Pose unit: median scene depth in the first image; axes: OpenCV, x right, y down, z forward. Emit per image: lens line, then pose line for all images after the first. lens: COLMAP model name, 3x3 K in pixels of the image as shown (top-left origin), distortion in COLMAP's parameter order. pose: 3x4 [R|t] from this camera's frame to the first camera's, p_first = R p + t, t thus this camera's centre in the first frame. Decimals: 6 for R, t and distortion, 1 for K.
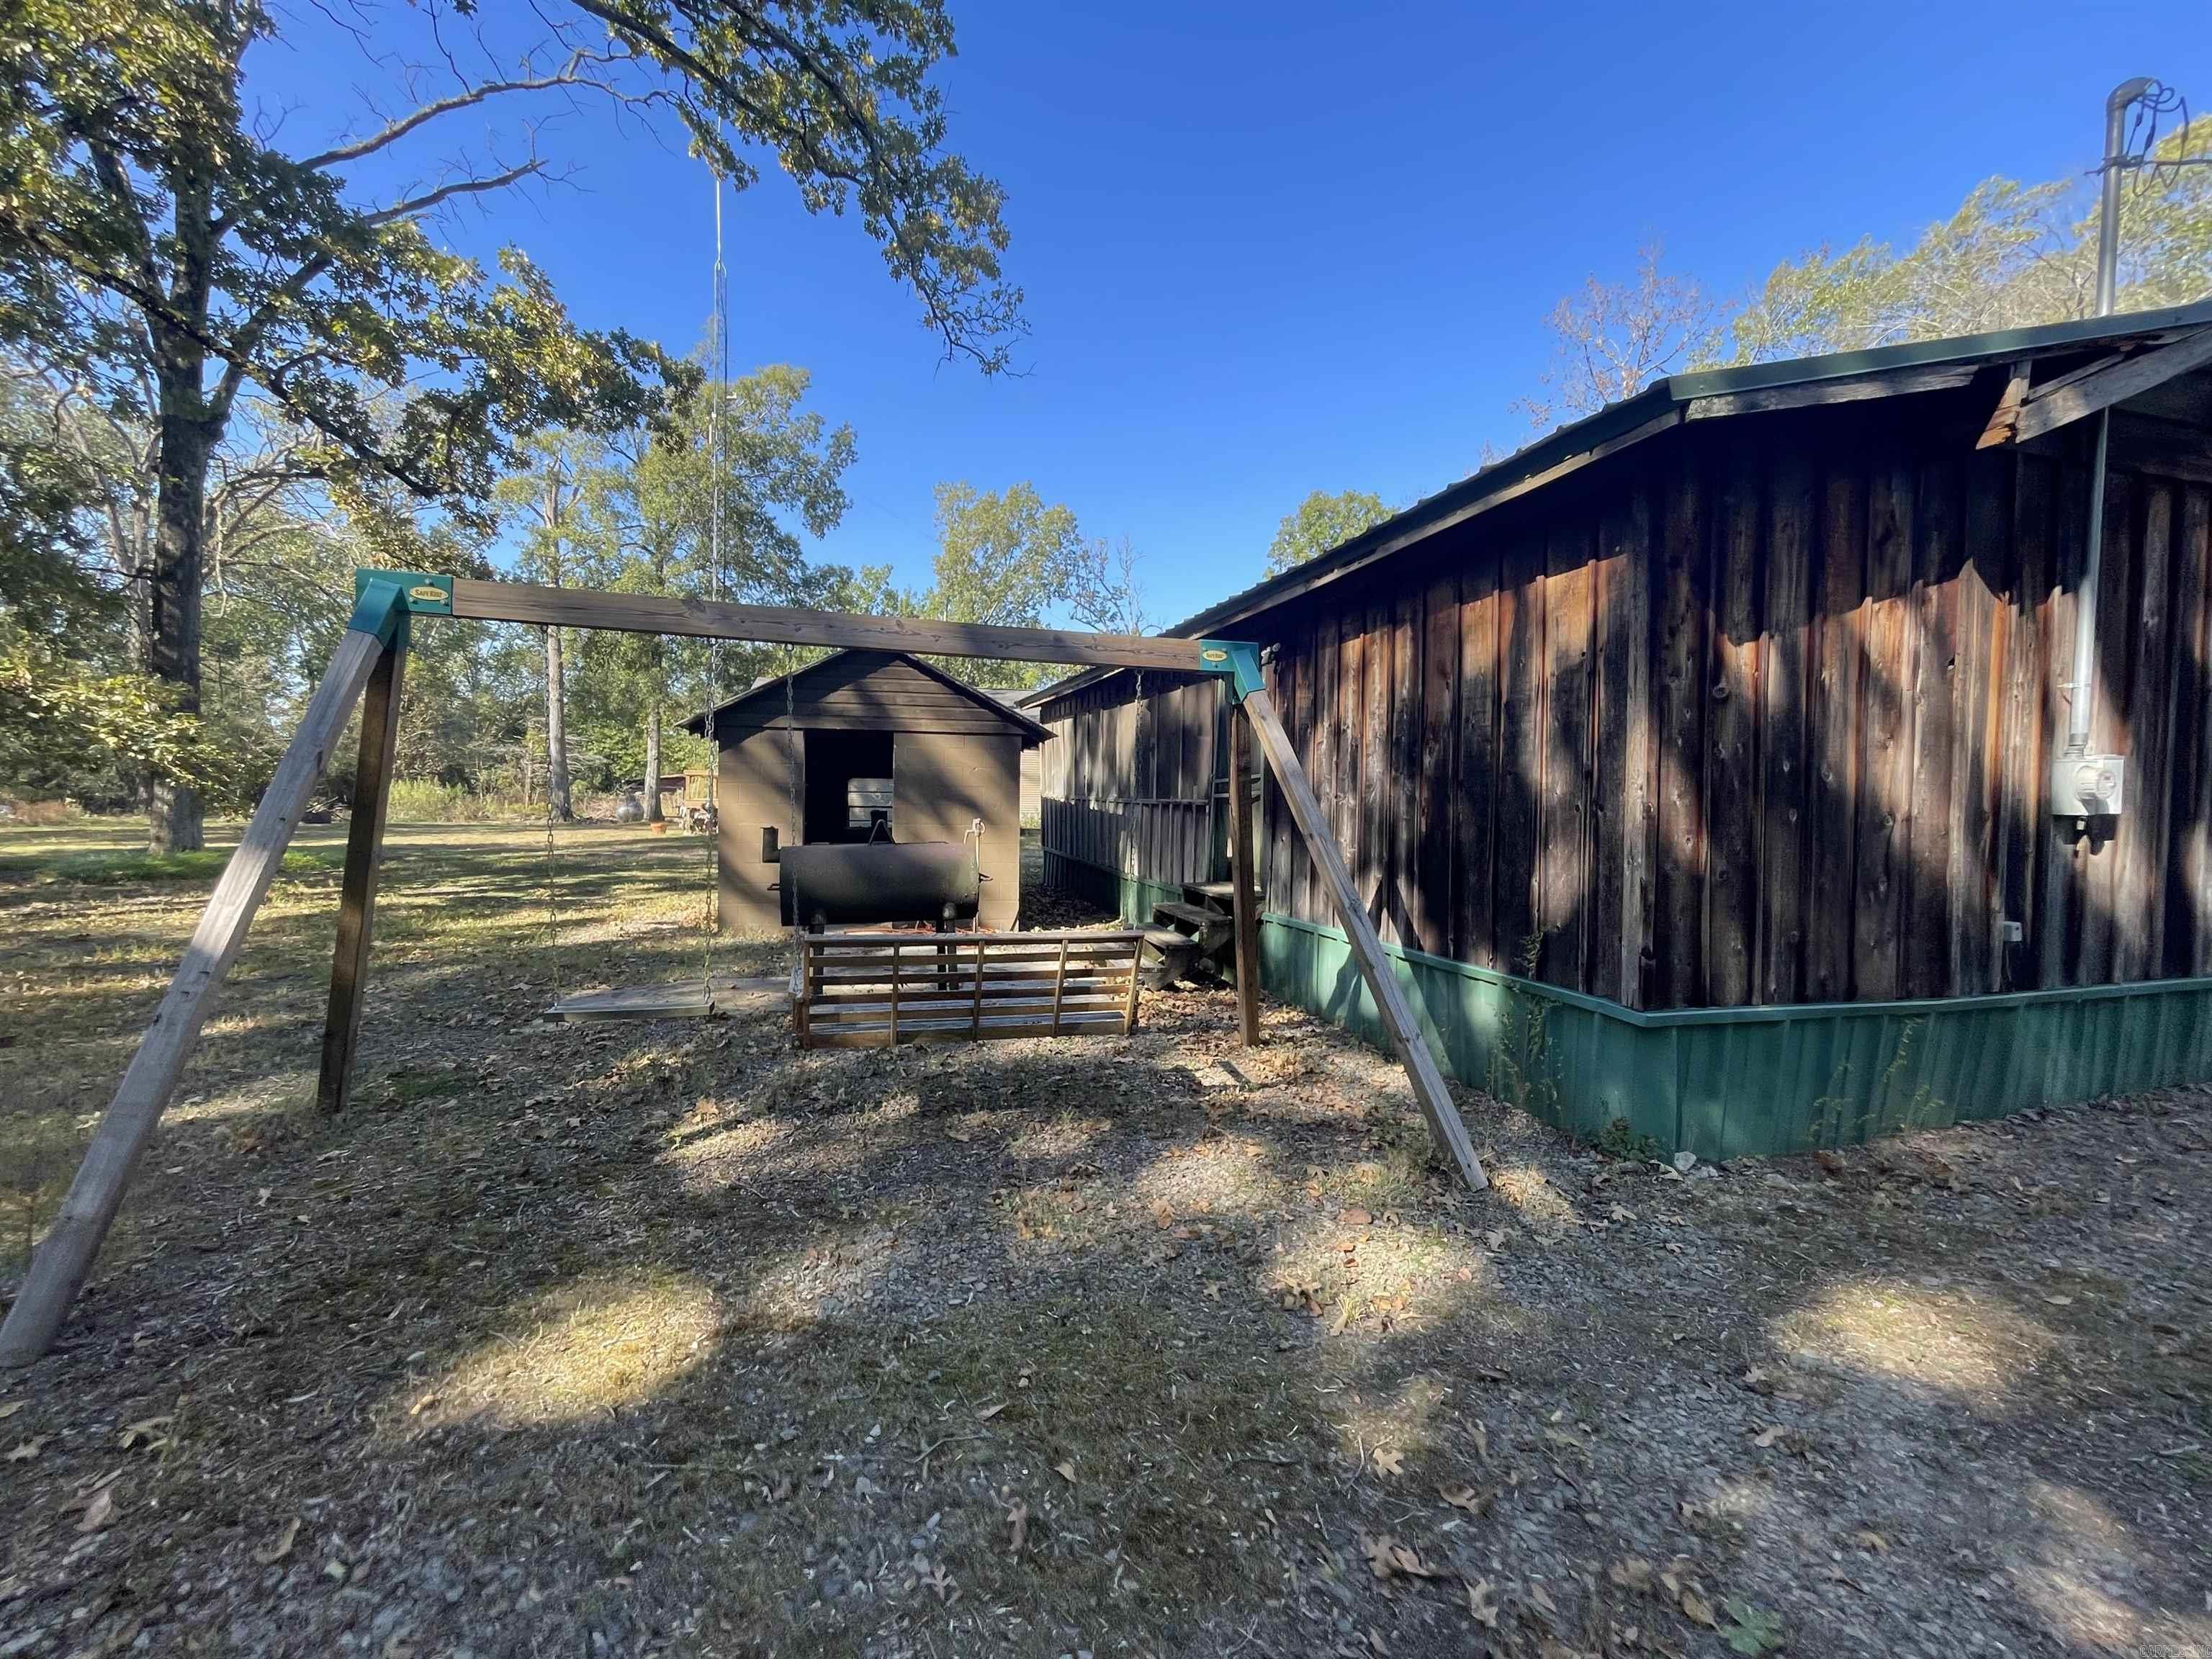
lens RADIAL K [[895.9, 0, 1107.2], [0, 895.9, 829.2], [0, 0, 1]] dist [-0.000761, -0.000140]
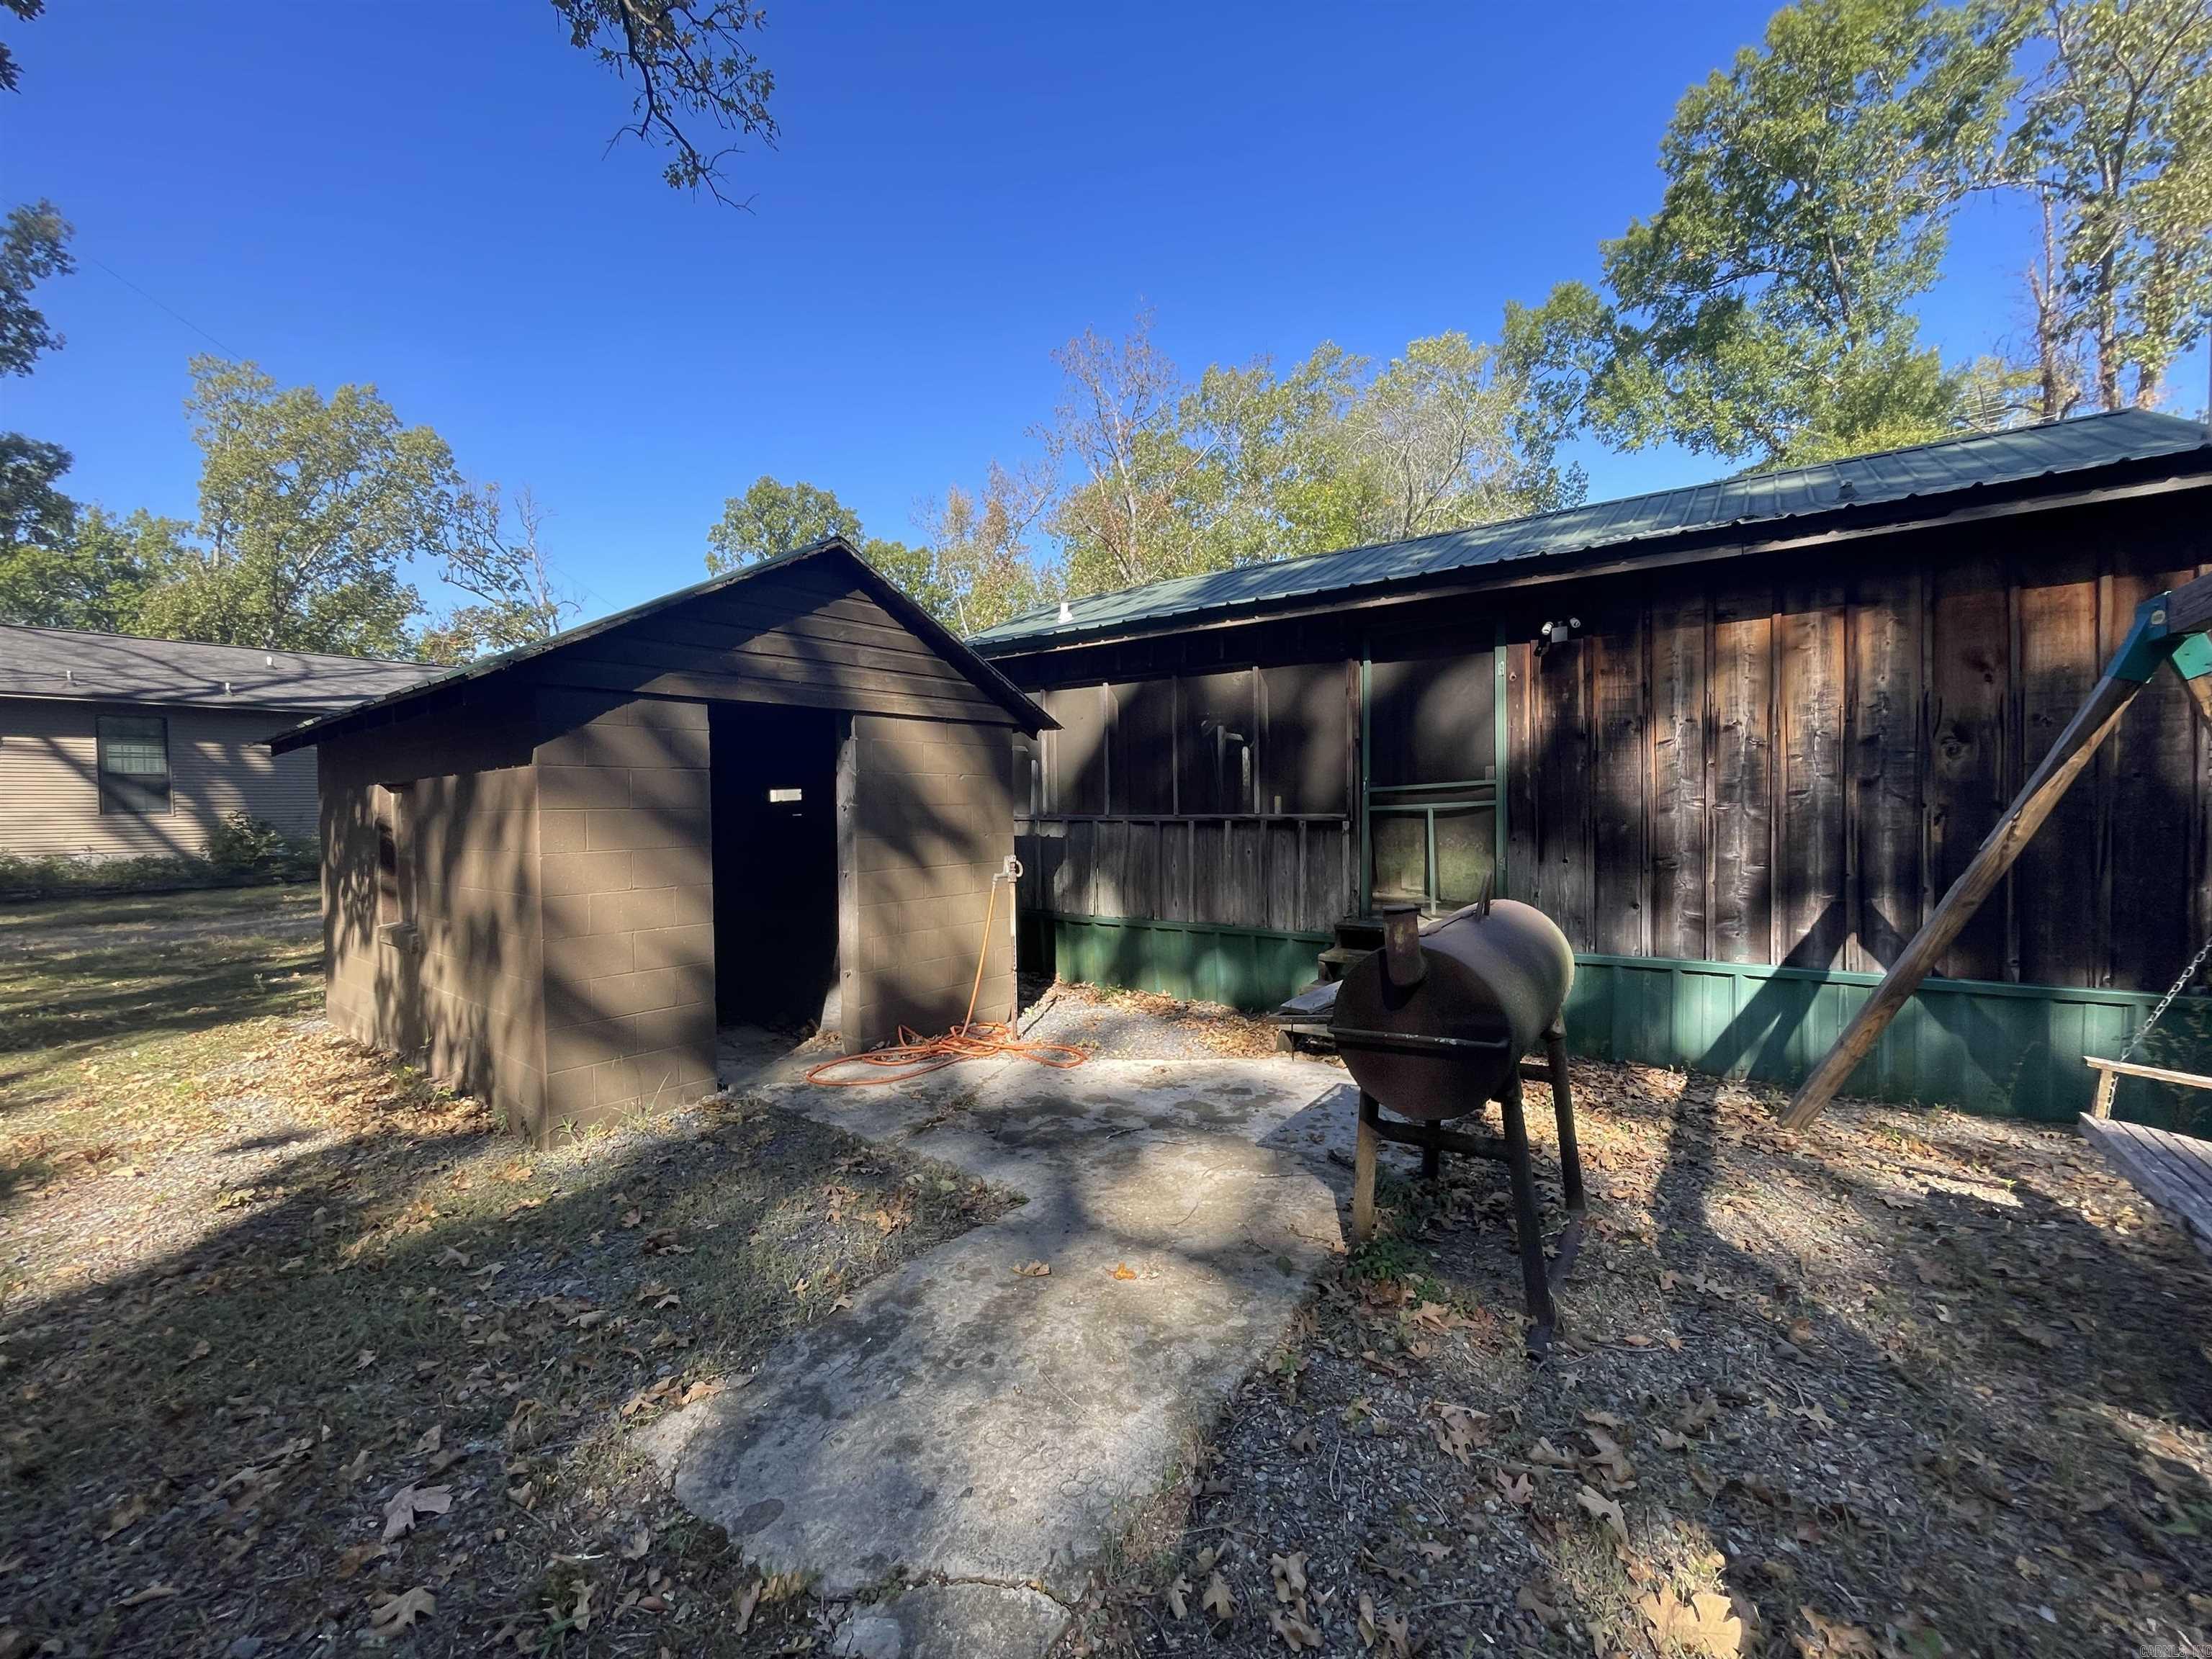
lens RADIAL K [[895.9, 0, 1104.4], [0, 895.9, 827.0], [0, 0, 1]] dist [-0.000761, -0.000140]
pose [[0.791461, -0.040042, 0.609907, -0.477606], [0.047001, 0.998884, 0.004587, -0.031705], [-0.609410, 0.025036, 0.792460, 0.459272]]
